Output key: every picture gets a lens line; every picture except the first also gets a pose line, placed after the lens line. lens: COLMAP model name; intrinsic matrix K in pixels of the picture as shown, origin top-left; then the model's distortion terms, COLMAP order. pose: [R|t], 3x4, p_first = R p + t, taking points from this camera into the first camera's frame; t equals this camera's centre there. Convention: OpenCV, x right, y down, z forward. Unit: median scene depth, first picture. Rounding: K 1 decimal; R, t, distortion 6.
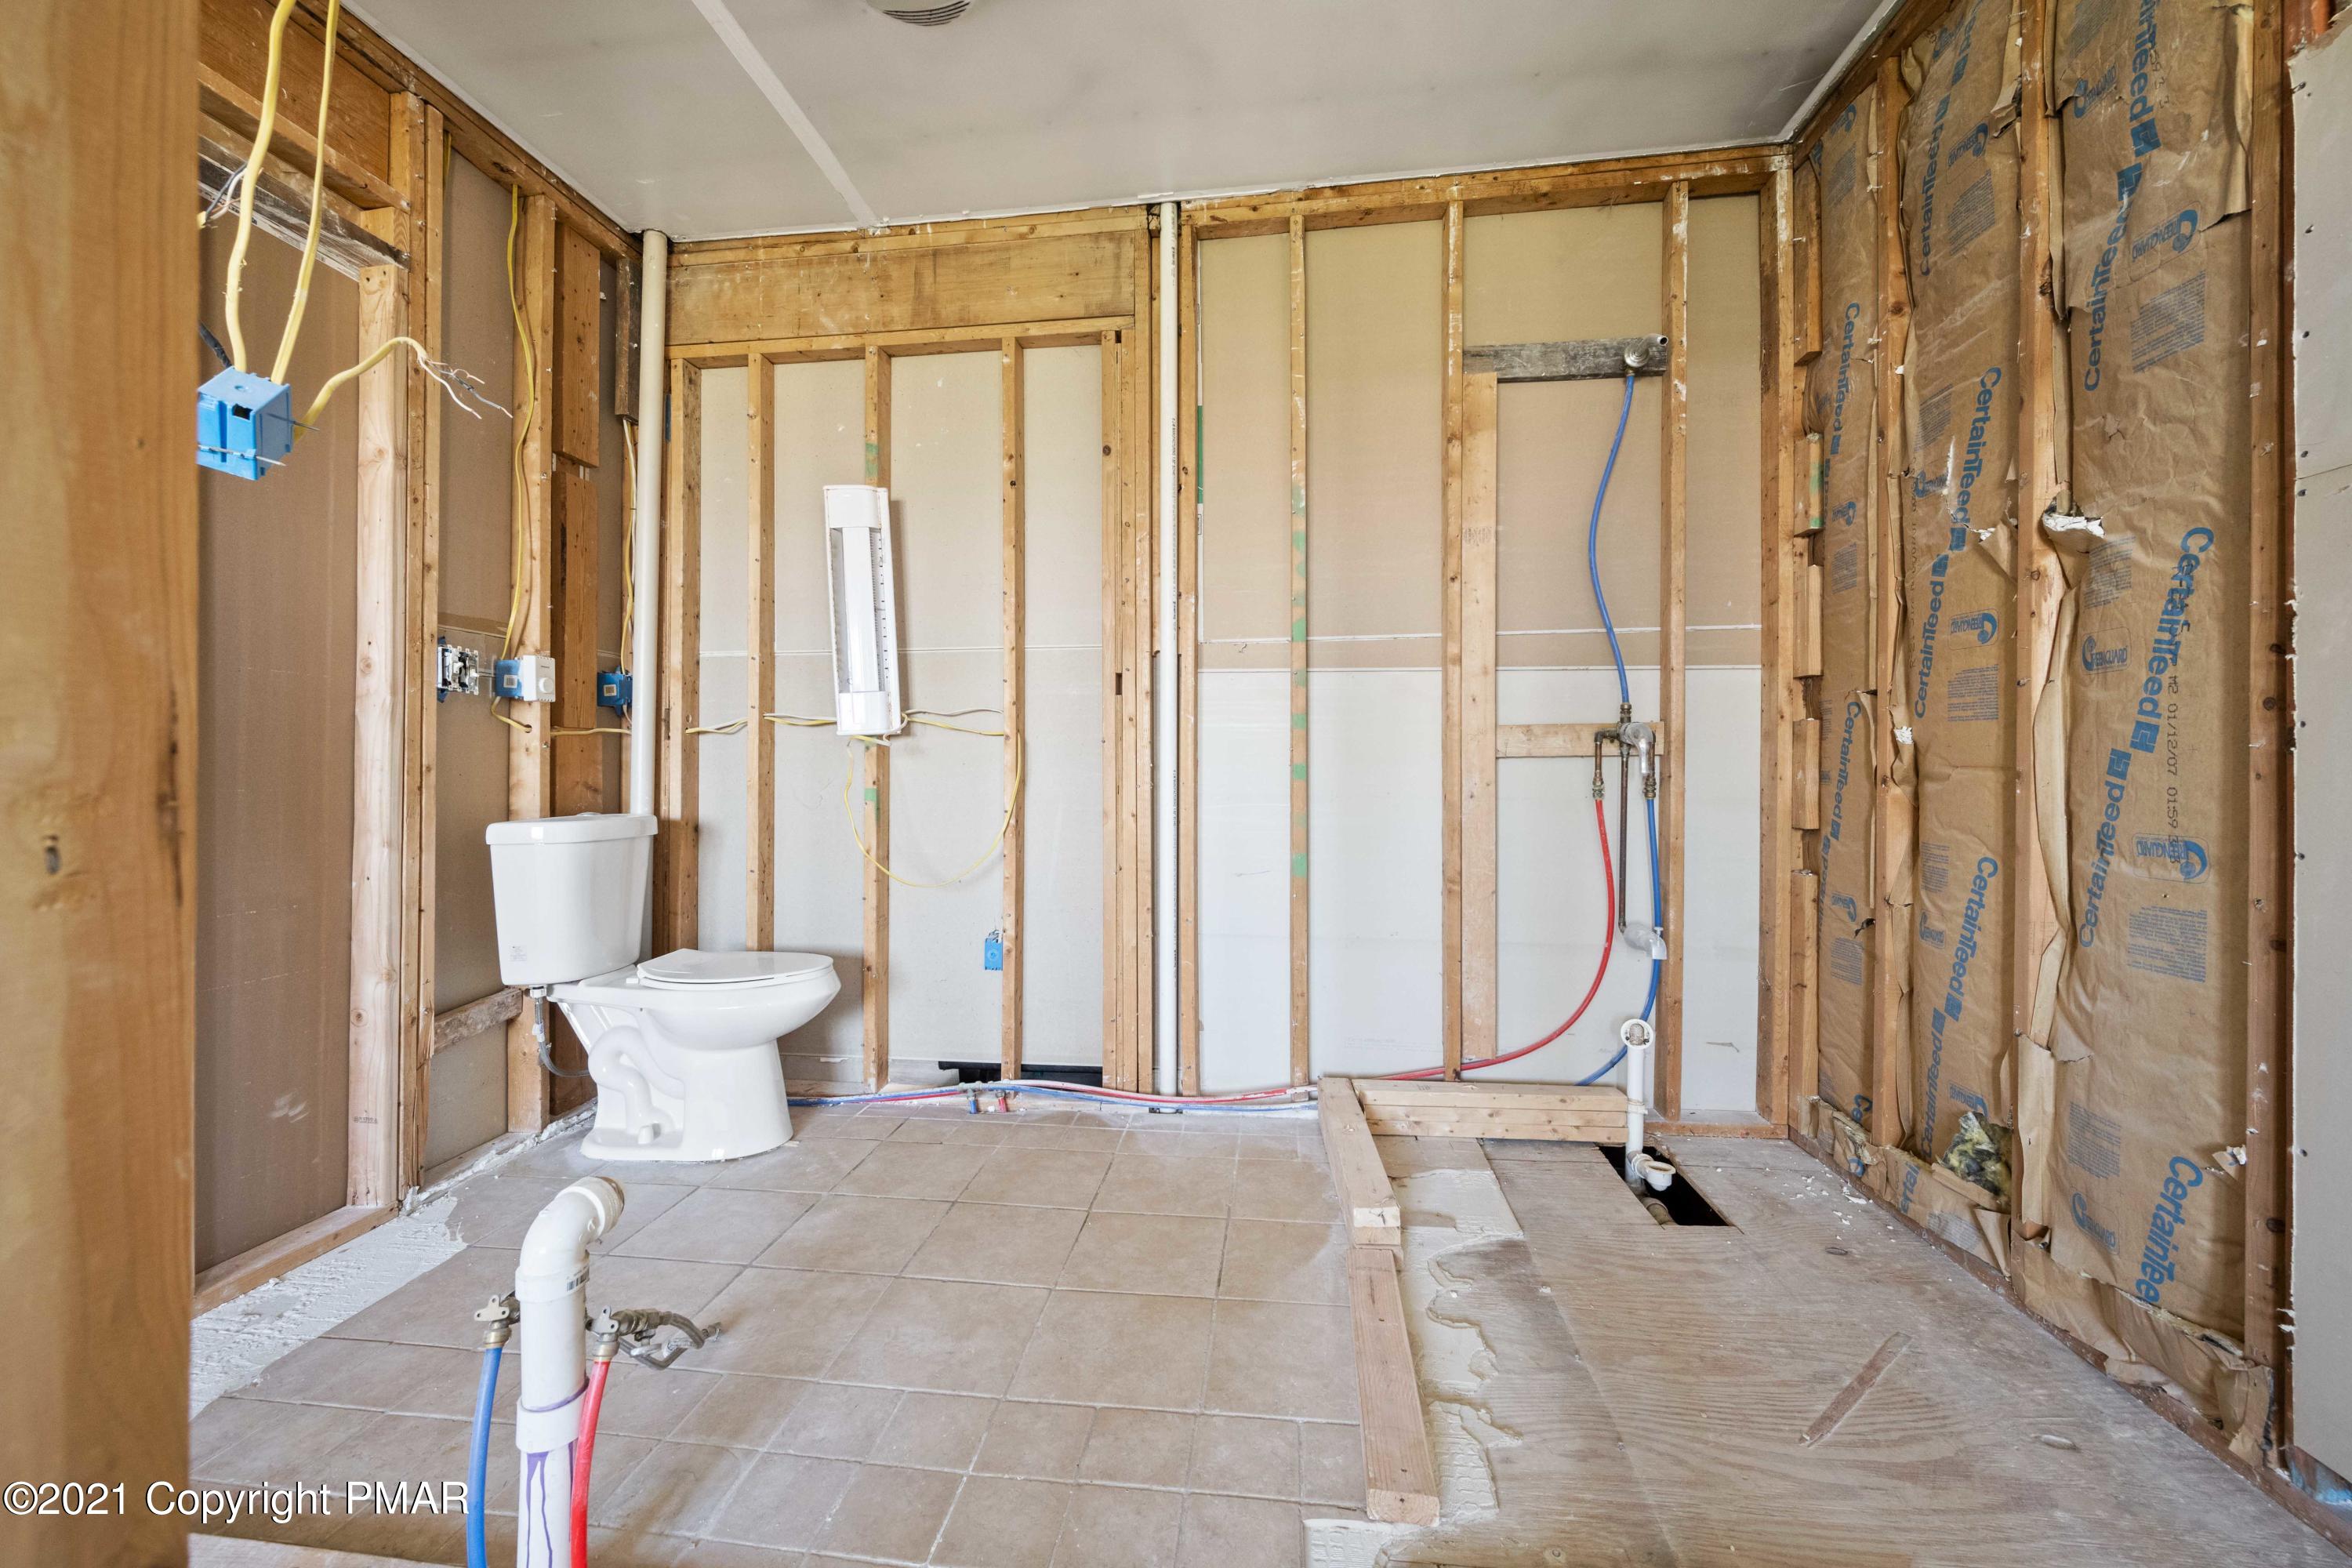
lens RADIAL K [[932.3, 0, 1171.0], [0, 932.3, 771.7], [0, 0, 1]] dist [0.002247, -0.000569]
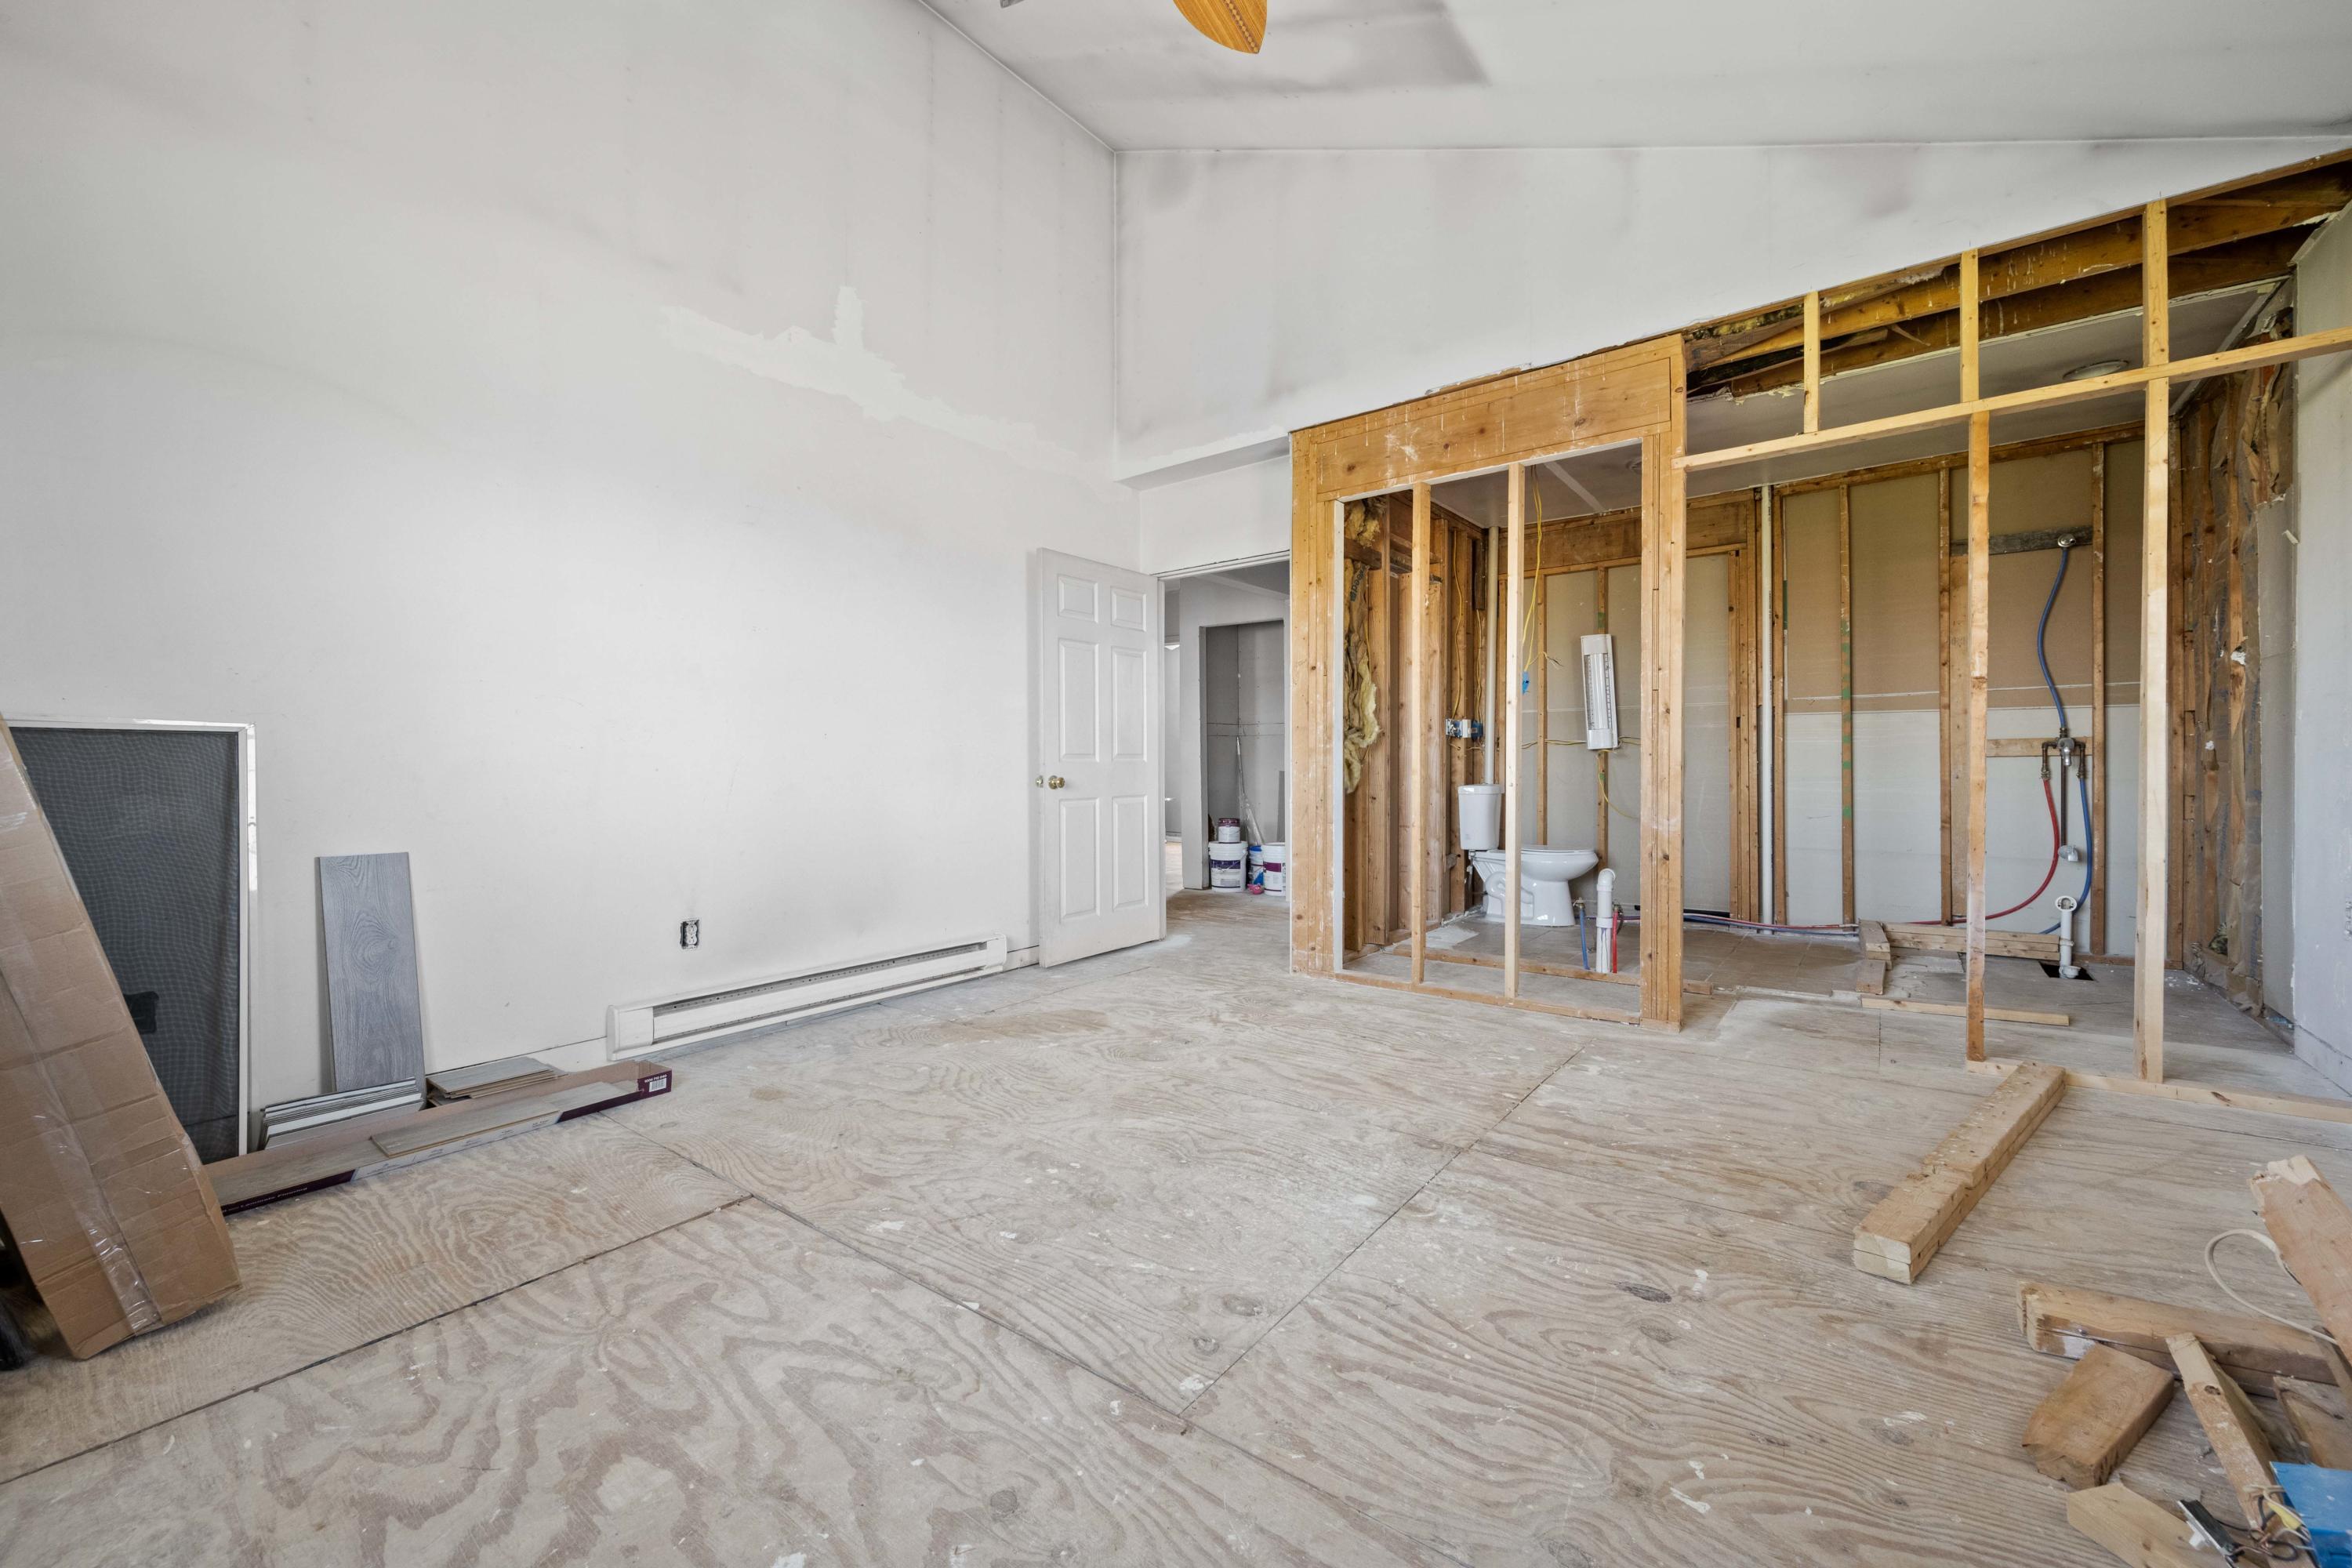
lens RADIAL K [[932.3, 0, 1170.5], [0, 932.3, 765.3], [0, 0, 1]] dist [0.002247, -0.000569]
pose [[0.854968, -0.004488, -0.518662, -0.060256], [0.003211, 0.999989, -0.003360, 0.002760], [0.518671, 0.001207, 0.854973, -1.405431]]
